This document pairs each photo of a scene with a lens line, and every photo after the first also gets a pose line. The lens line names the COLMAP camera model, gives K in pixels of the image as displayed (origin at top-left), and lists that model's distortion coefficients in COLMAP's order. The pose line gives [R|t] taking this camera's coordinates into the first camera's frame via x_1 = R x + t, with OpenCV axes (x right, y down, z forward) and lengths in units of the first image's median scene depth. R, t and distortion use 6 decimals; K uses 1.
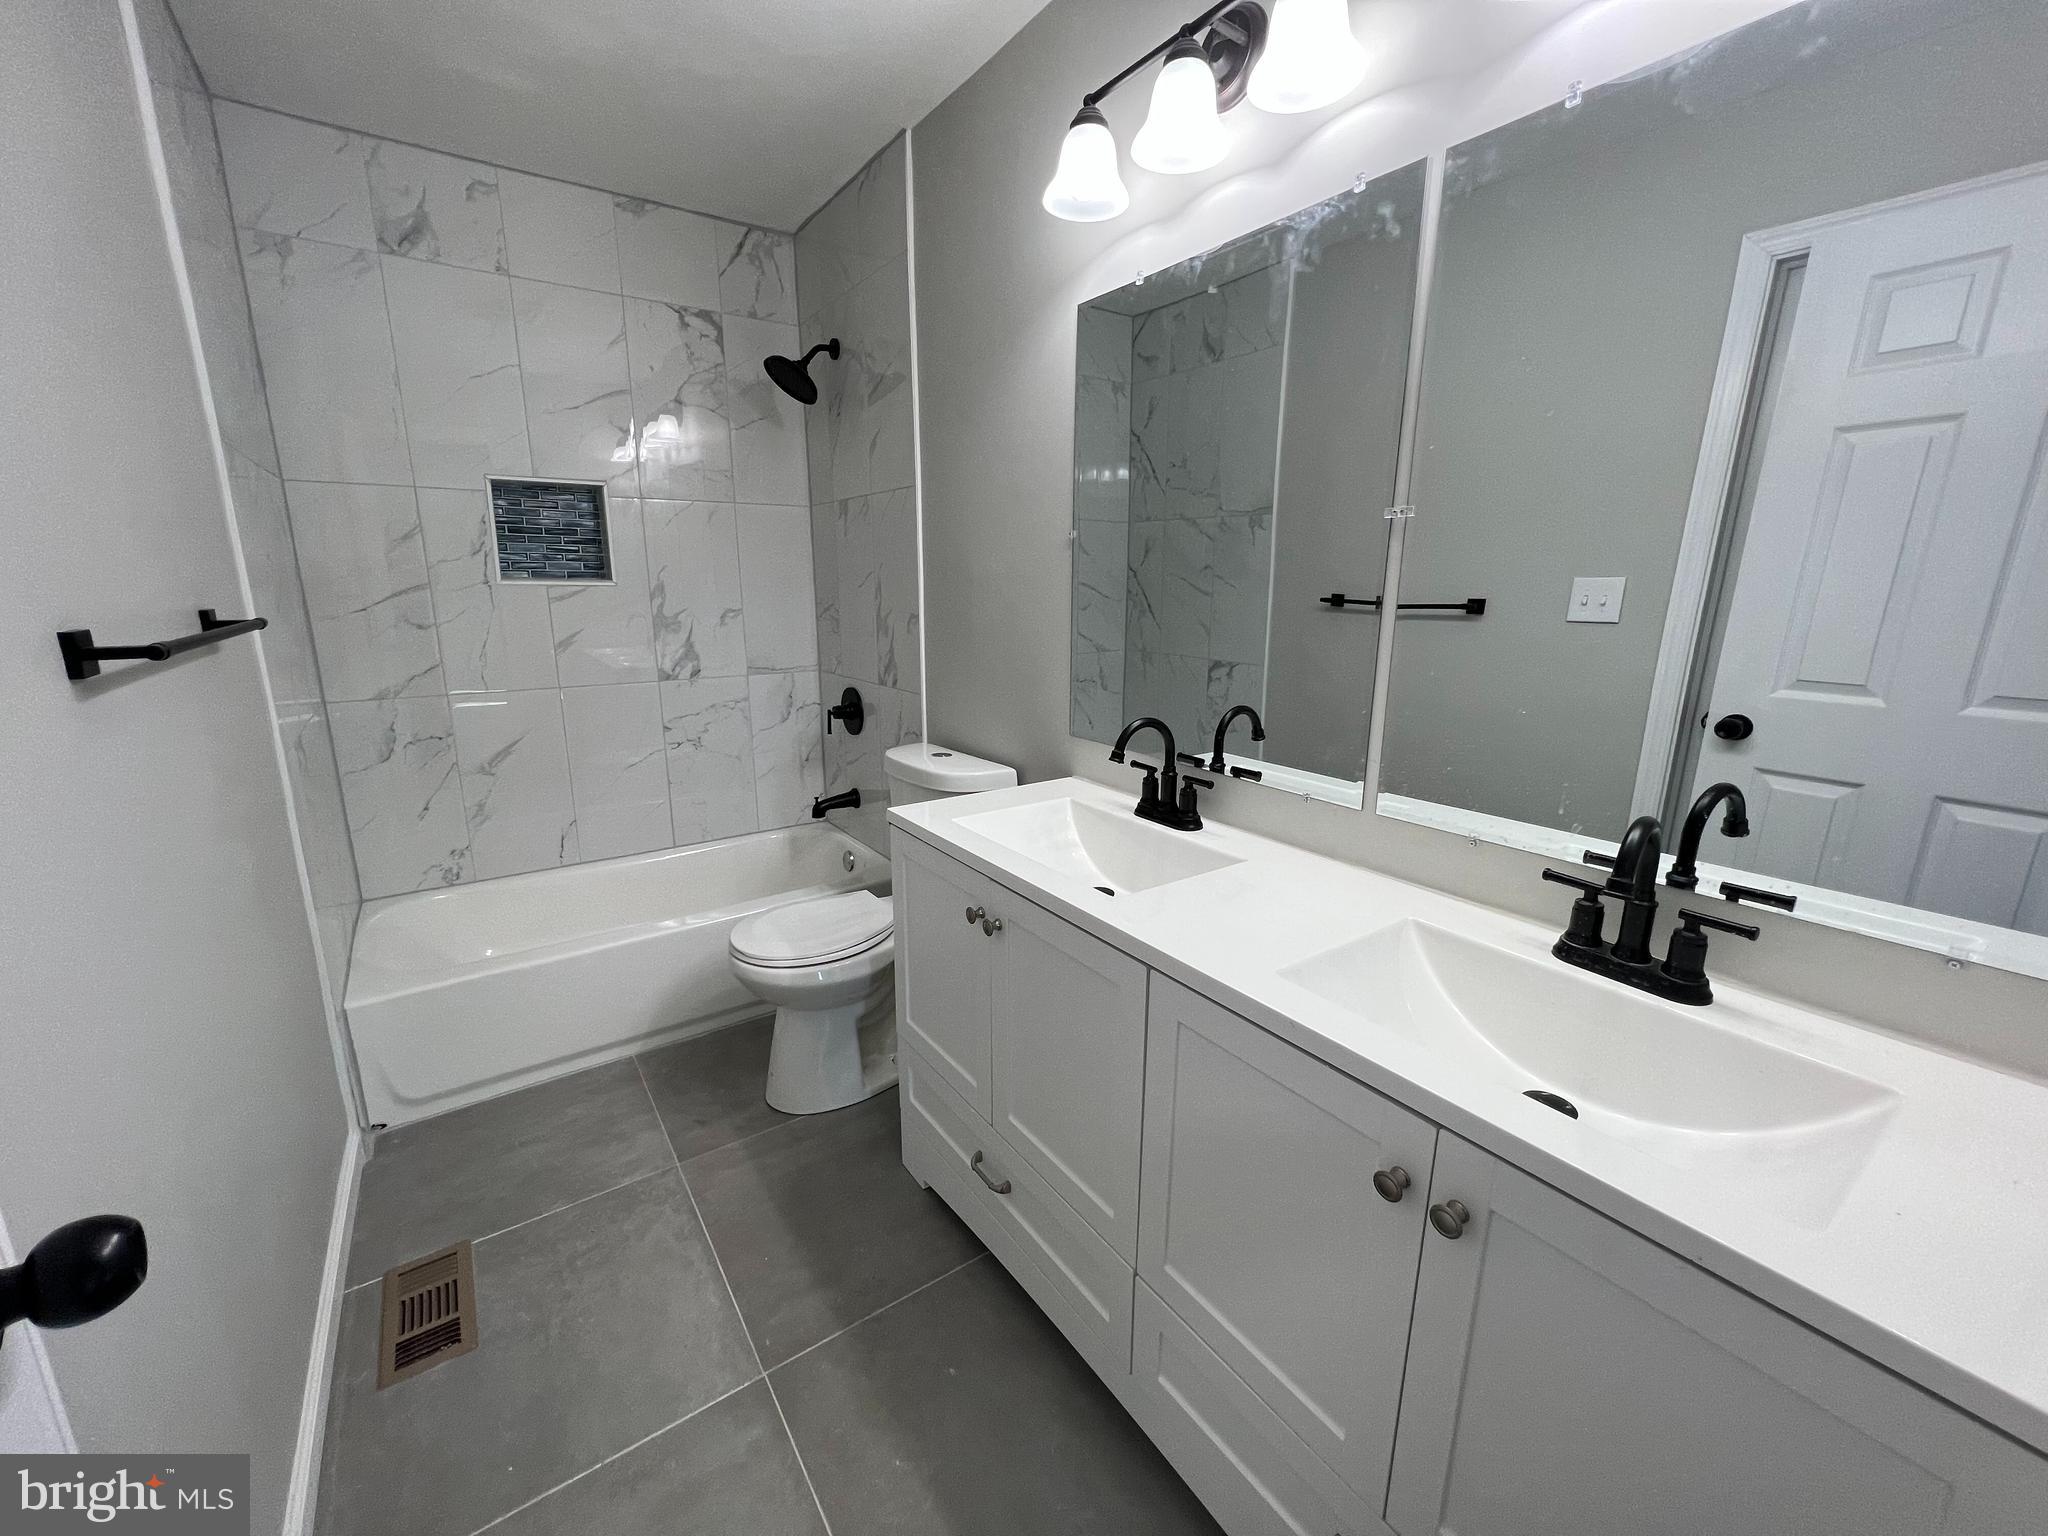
lens RADIAL K [[821.7, 0, 1022.9], [0, 821.7, 770.8], [0, 0, 1]] dist [-0.002232, 0.000244]
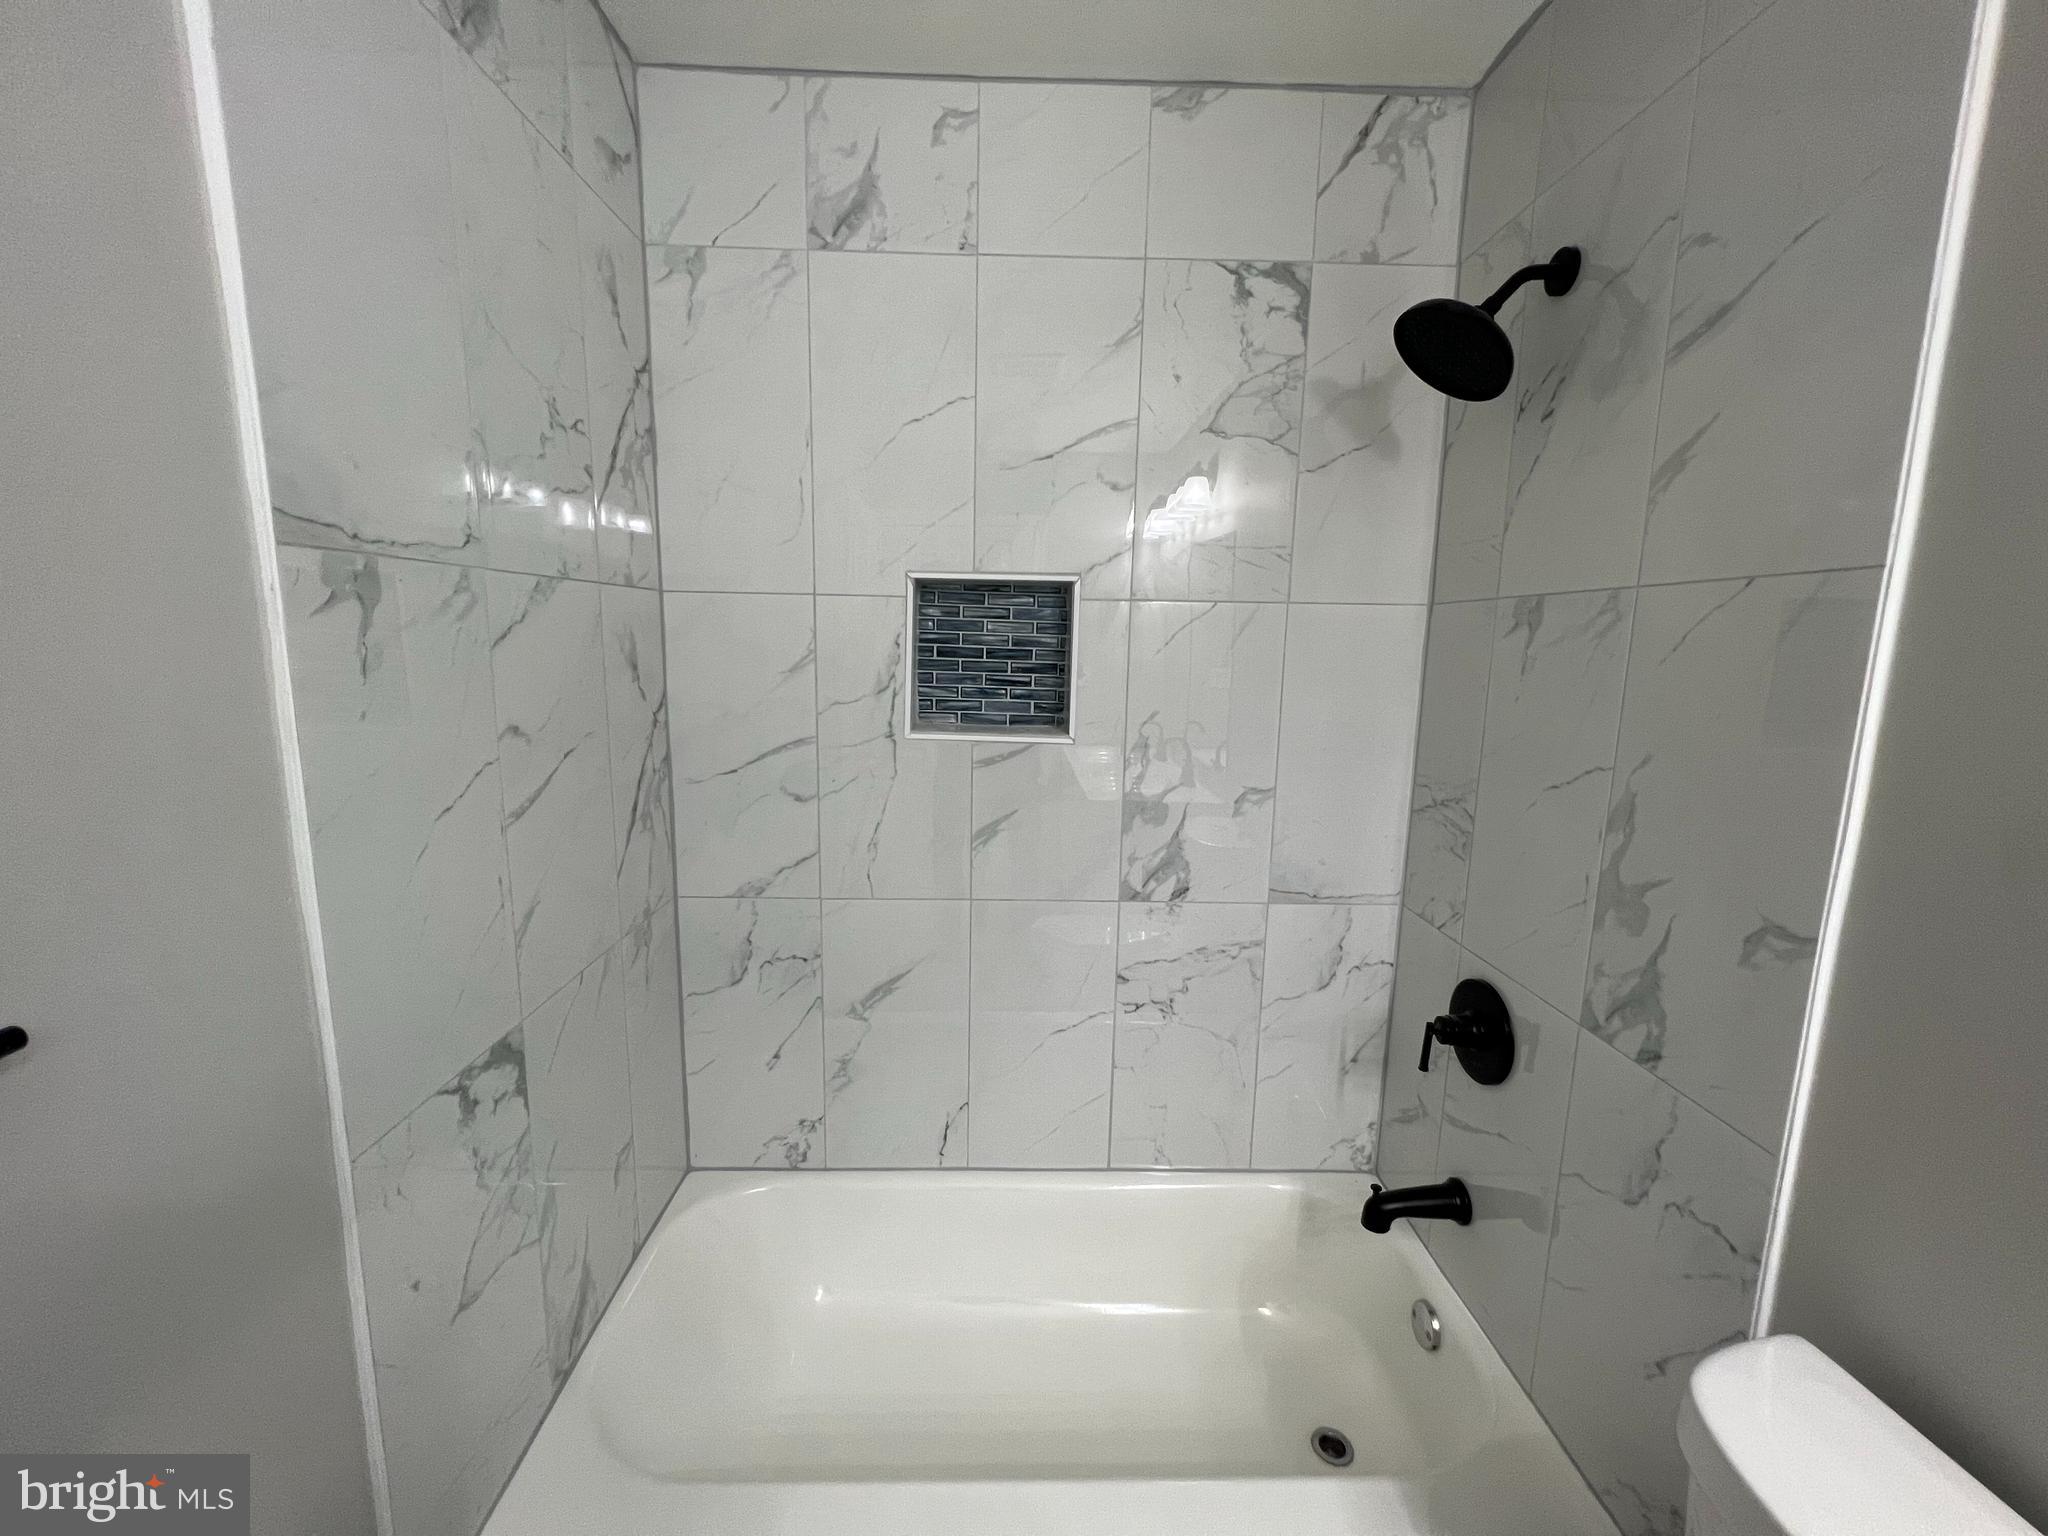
lens RADIAL K [[821.7, 0, 1020.0], [0, 821.7, 764.7], [0, 0, 1]] dist [-0.002232, 0.000244]
pose [[0.828886, 0.096903, -0.550961, -0.199336], [-0.143362, 0.988788, -0.041772, -0.182336], [0.540736, 0.113611, 0.833485, 0.488671]]
